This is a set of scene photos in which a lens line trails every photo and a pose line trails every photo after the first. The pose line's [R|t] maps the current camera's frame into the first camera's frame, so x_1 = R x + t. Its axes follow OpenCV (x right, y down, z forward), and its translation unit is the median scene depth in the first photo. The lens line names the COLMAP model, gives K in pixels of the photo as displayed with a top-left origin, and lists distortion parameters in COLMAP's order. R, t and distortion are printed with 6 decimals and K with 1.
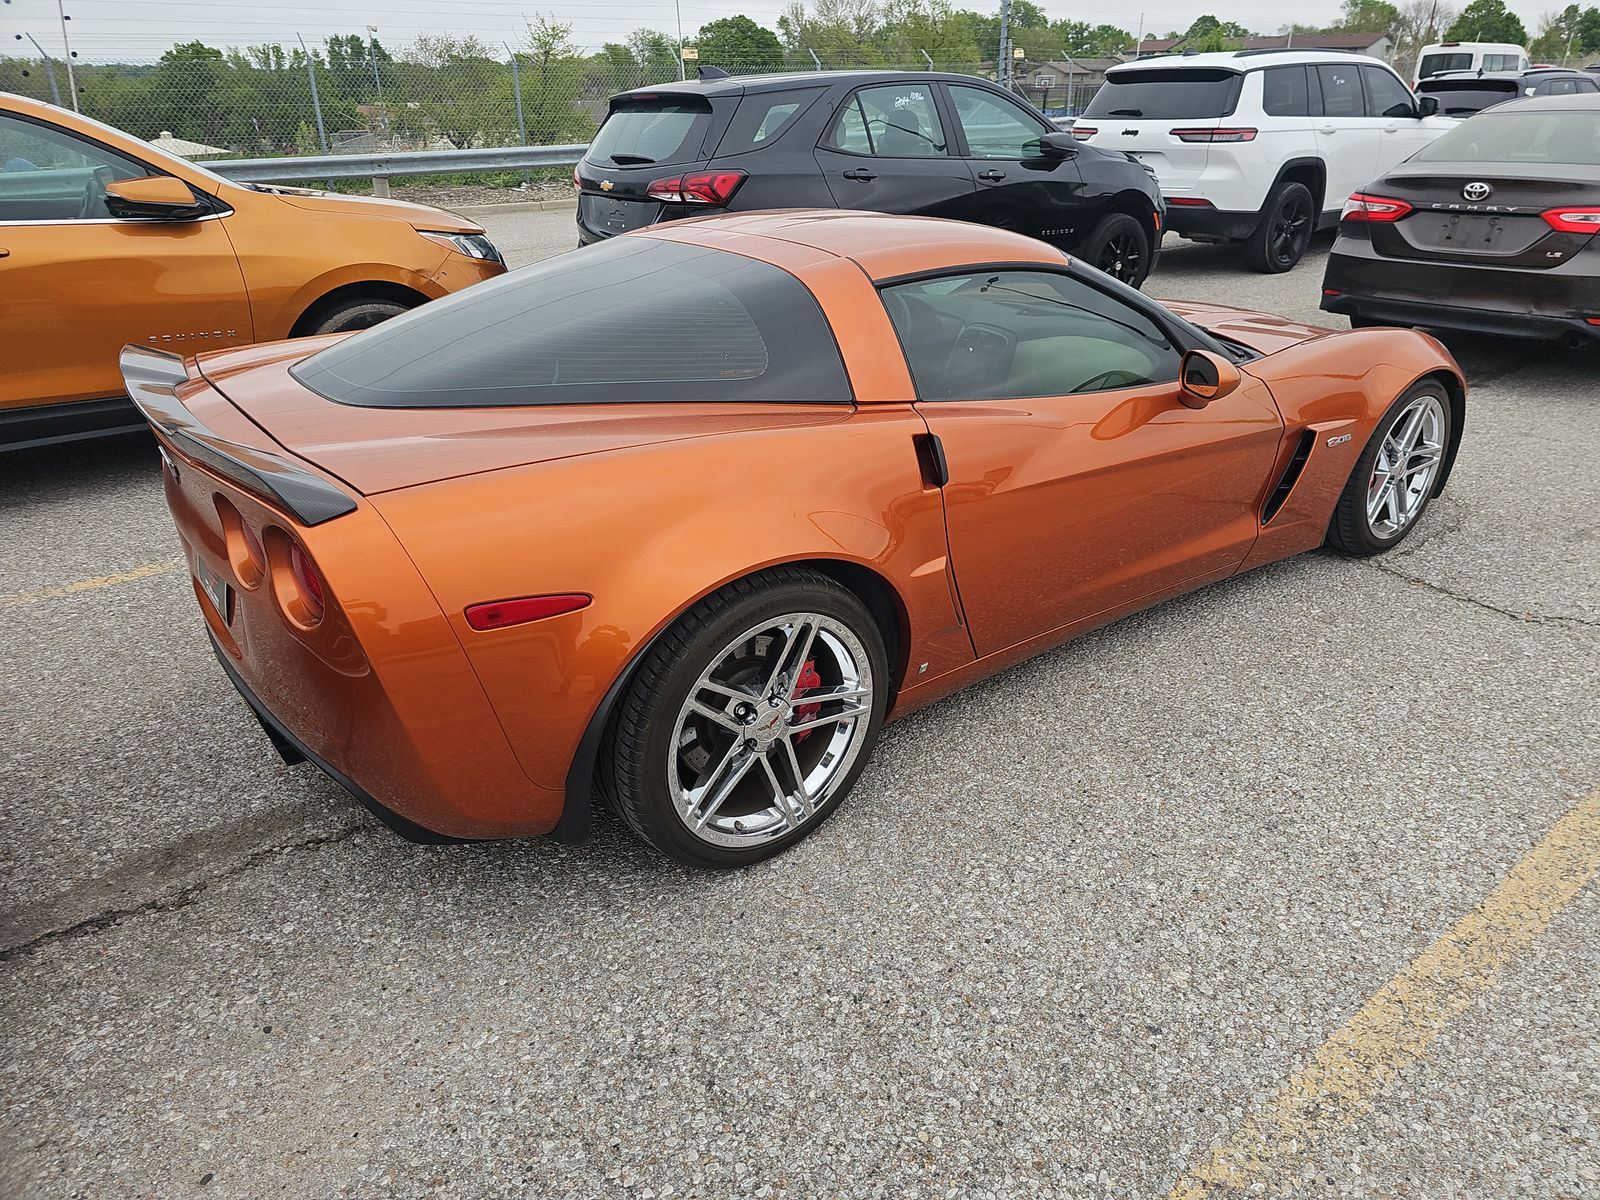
lens RADIAL K [[1088.0, 0, 808.6], [0, 1088.0, 584.4], [0, 0, 1]] dist [0.063652, -0.062076]
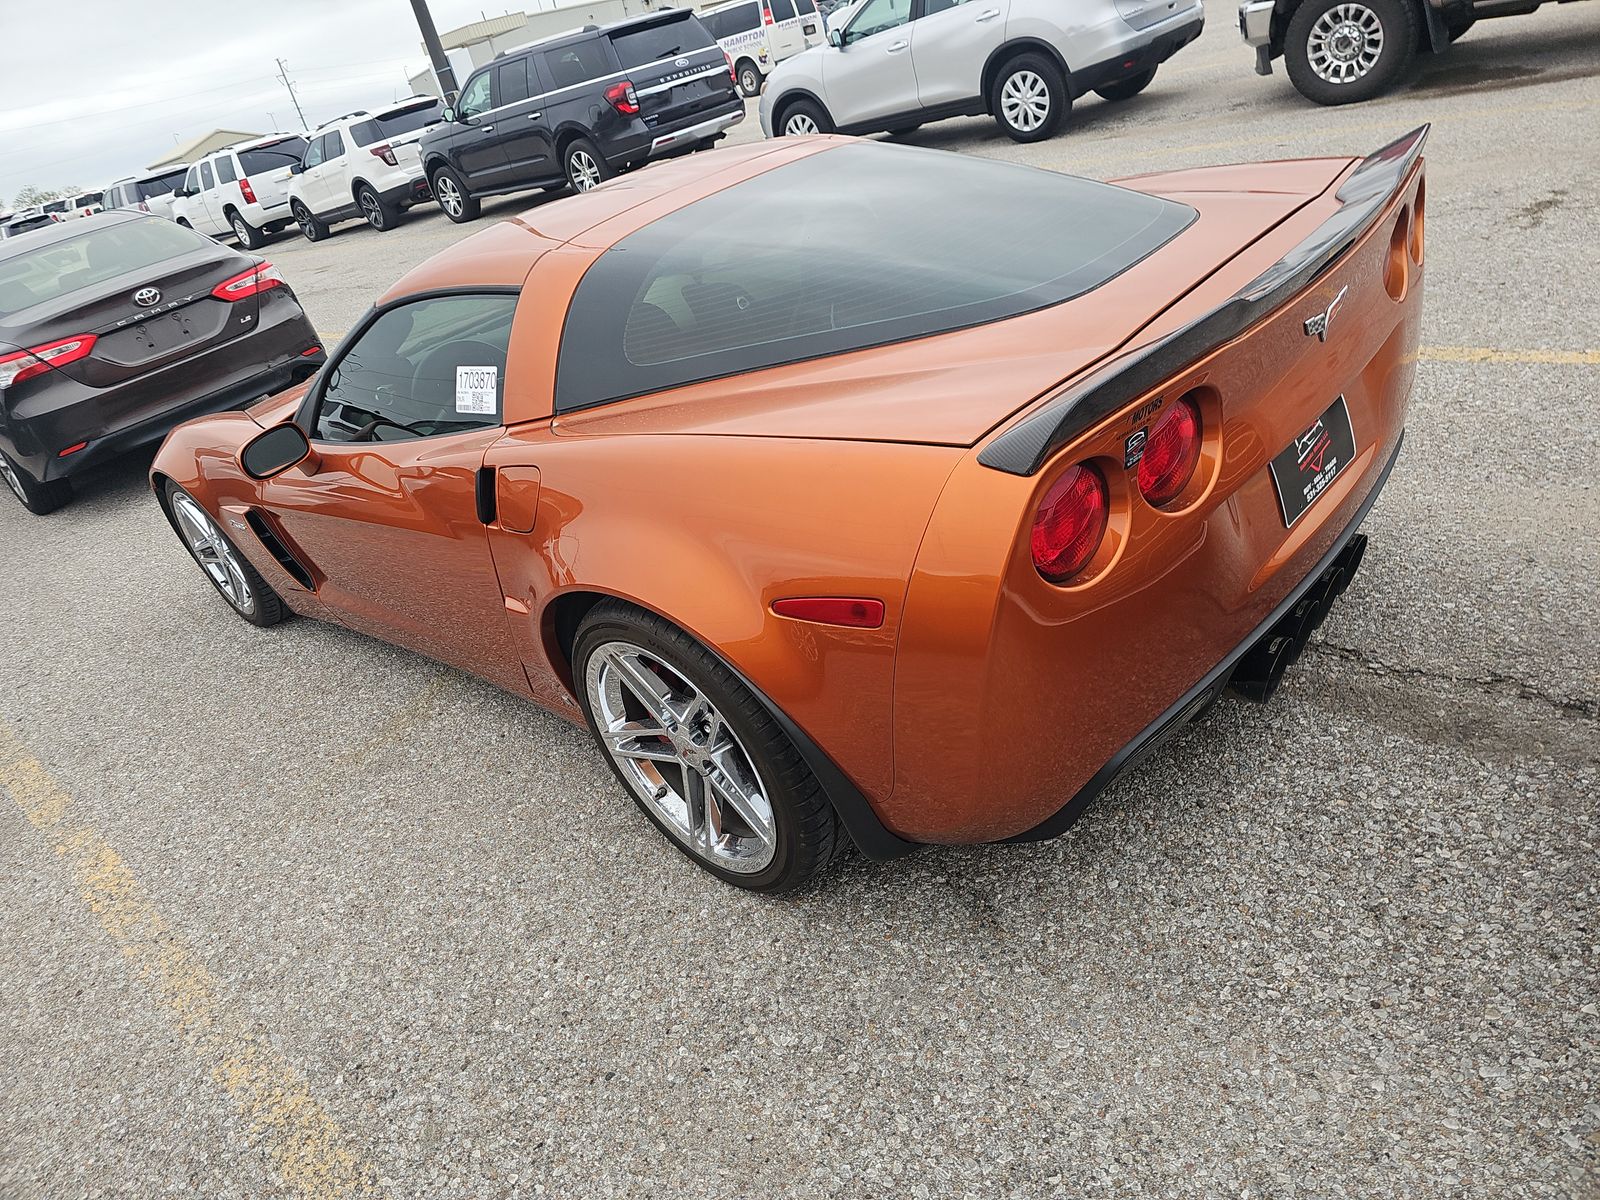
lens RADIAL K [[1088.0, 0, 783.8], [0, 1088.0, 581.2], [0, 0, 1]] dist [0.063652, -0.062076]
pose [[-0.167266, -0.399369, 0.901403, -0.565560], [0.613581, 0.673478, 0.412243, -0.238352], [-0.771712, 0.622038, 0.132395, 0.568639]]
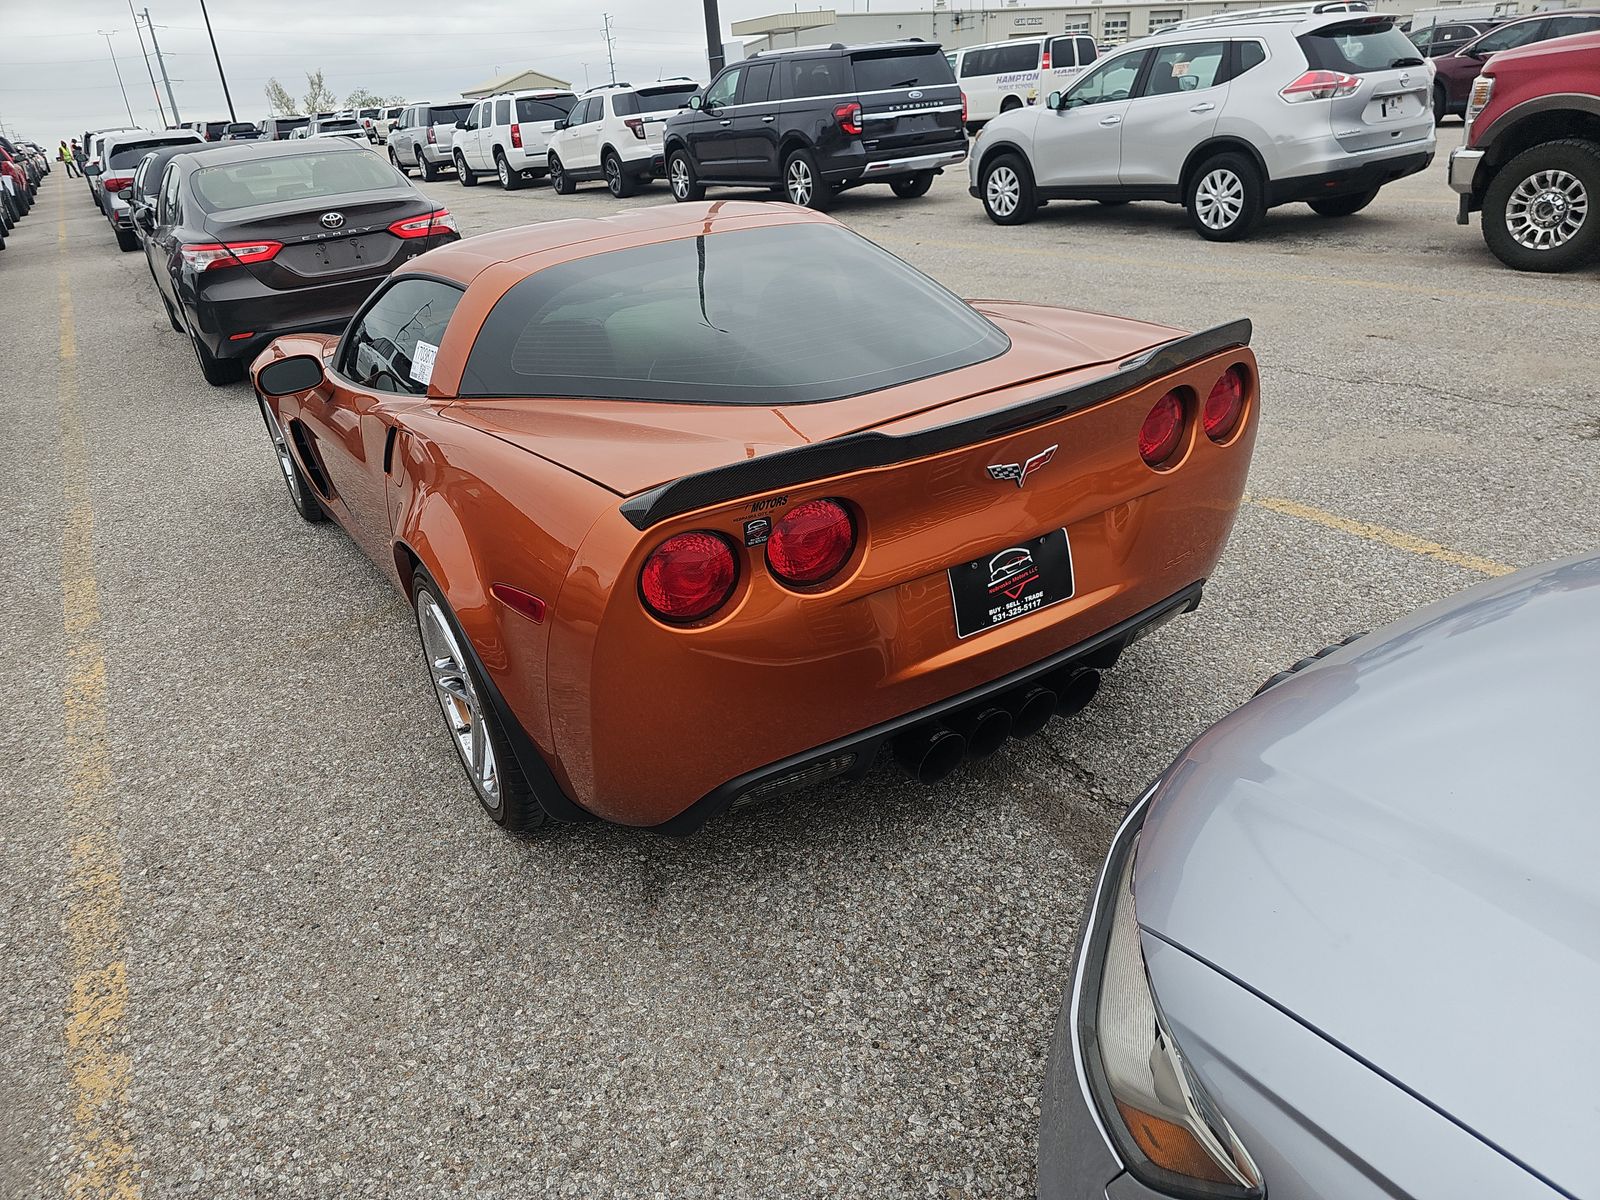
lens RADIAL K [[1088.0, 0, 788.2], [0, 1088.0, 597.8], [0, 0, 1]] dist [0.063652, -0.062076]
pose [[0.074993, -0.412817, 0.907721, -0.628822], [0.478974, 0.813314, 0.330311, -0.182551], [-0.874620, 0.410003, 0.258722, 0.430435]]
